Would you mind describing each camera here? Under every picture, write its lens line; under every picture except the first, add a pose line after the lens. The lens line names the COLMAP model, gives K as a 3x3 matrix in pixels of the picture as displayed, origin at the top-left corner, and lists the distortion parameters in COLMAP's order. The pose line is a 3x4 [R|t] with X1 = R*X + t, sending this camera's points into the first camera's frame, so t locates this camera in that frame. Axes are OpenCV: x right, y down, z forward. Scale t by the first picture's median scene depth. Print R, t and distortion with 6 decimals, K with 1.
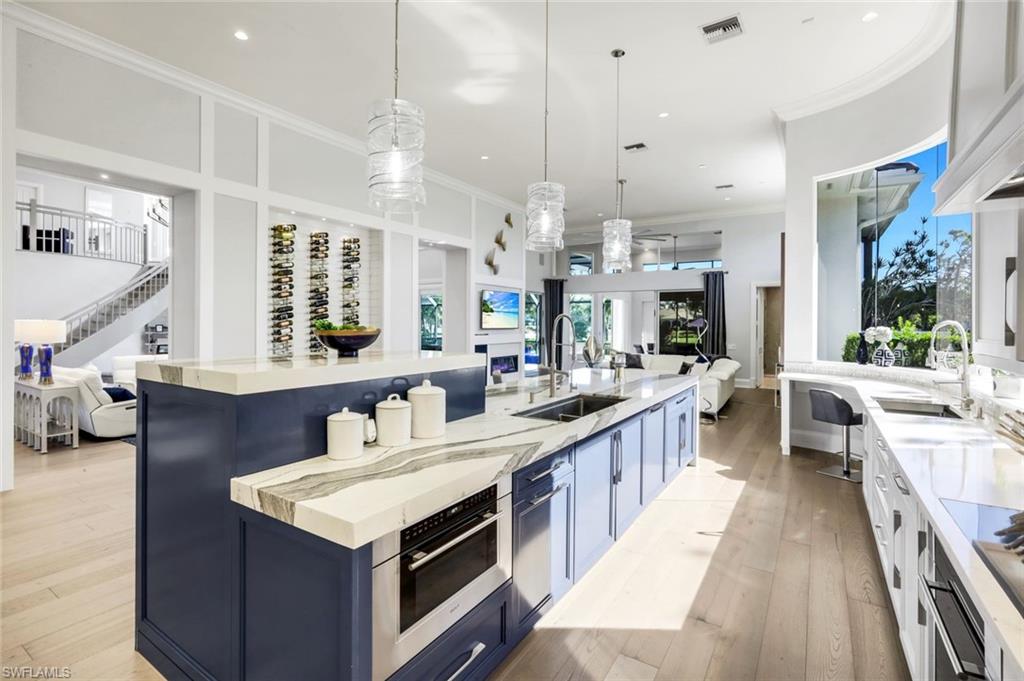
lens RADIAL K [[474.5, 0, 510.6], [0, 474.5, 326.0], [0, 0, 1]] dist [-0.000230, -0.000230]
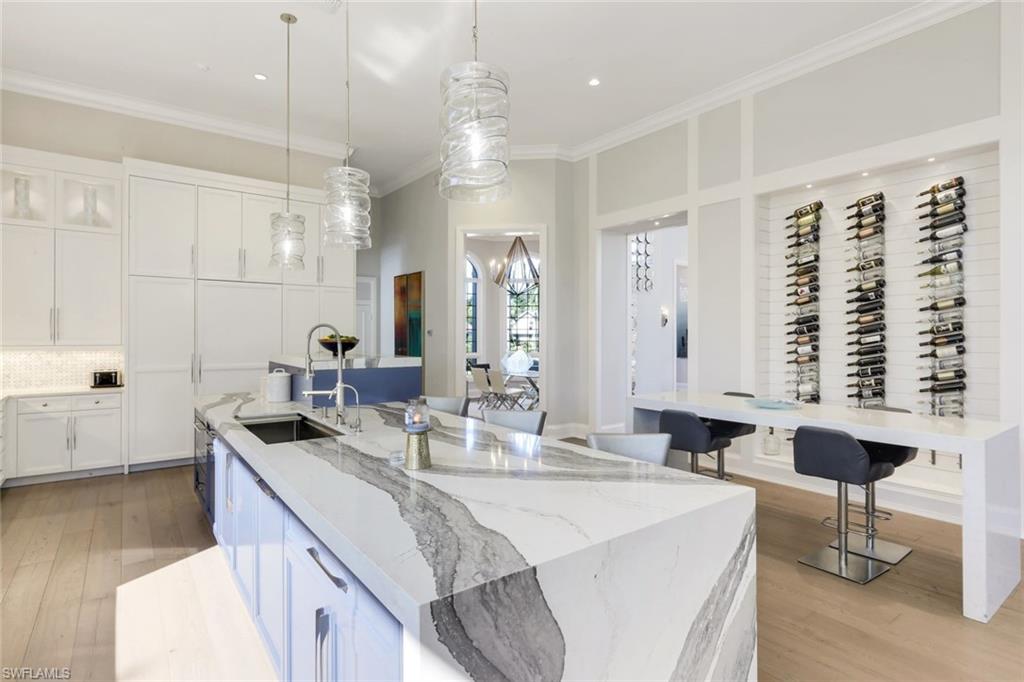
lens RADIAL K [[519.2, 0, 511.3], [0, 519.2, 338.5], [0, 0, 1]] dist [0.001368, -0.001012]
pose [[-0.350588, -0.002795, -0.936526, 0.439250], [-0.010698, 0.999942, 0.001020, -0.002430], [0.936469, 0.010377, -0.350598, 0.842873]]
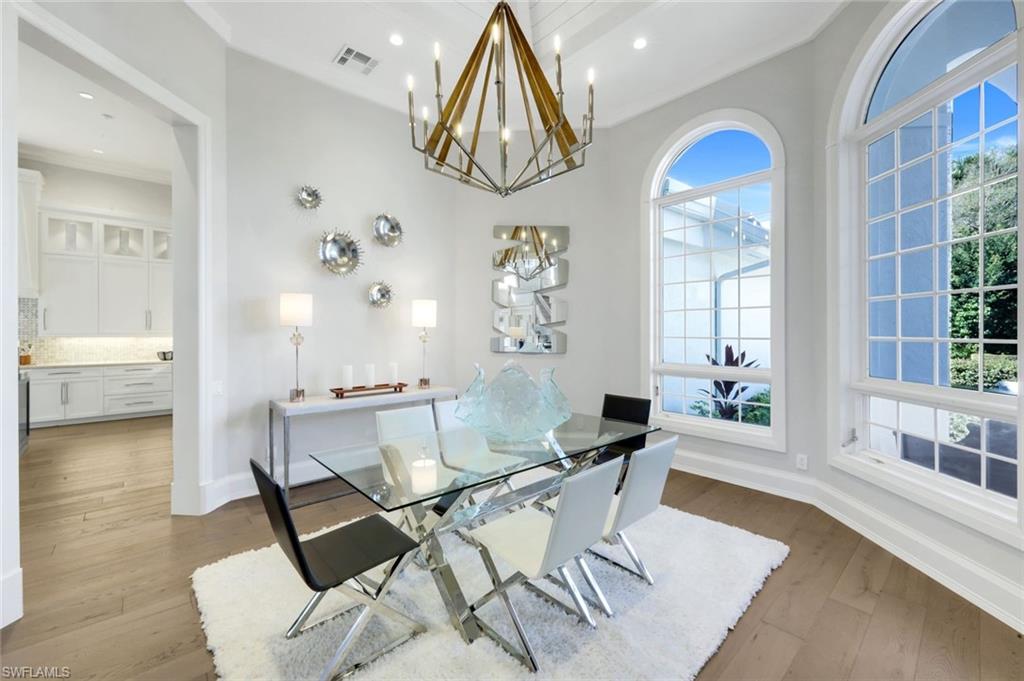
lens RADIAL K [[415.0, 0, 508.0], [0, 415.0, 330.6], [0, 0, 1]] dist [-0.000499, 0.000133]
pose [[-0.964299, -0.014284, 0.264431, -1.103074], [-0.012808, 0.999891, 0.007305, -0.008152], [-0.264507, 0.003657, -0.964377, 0.695659]]
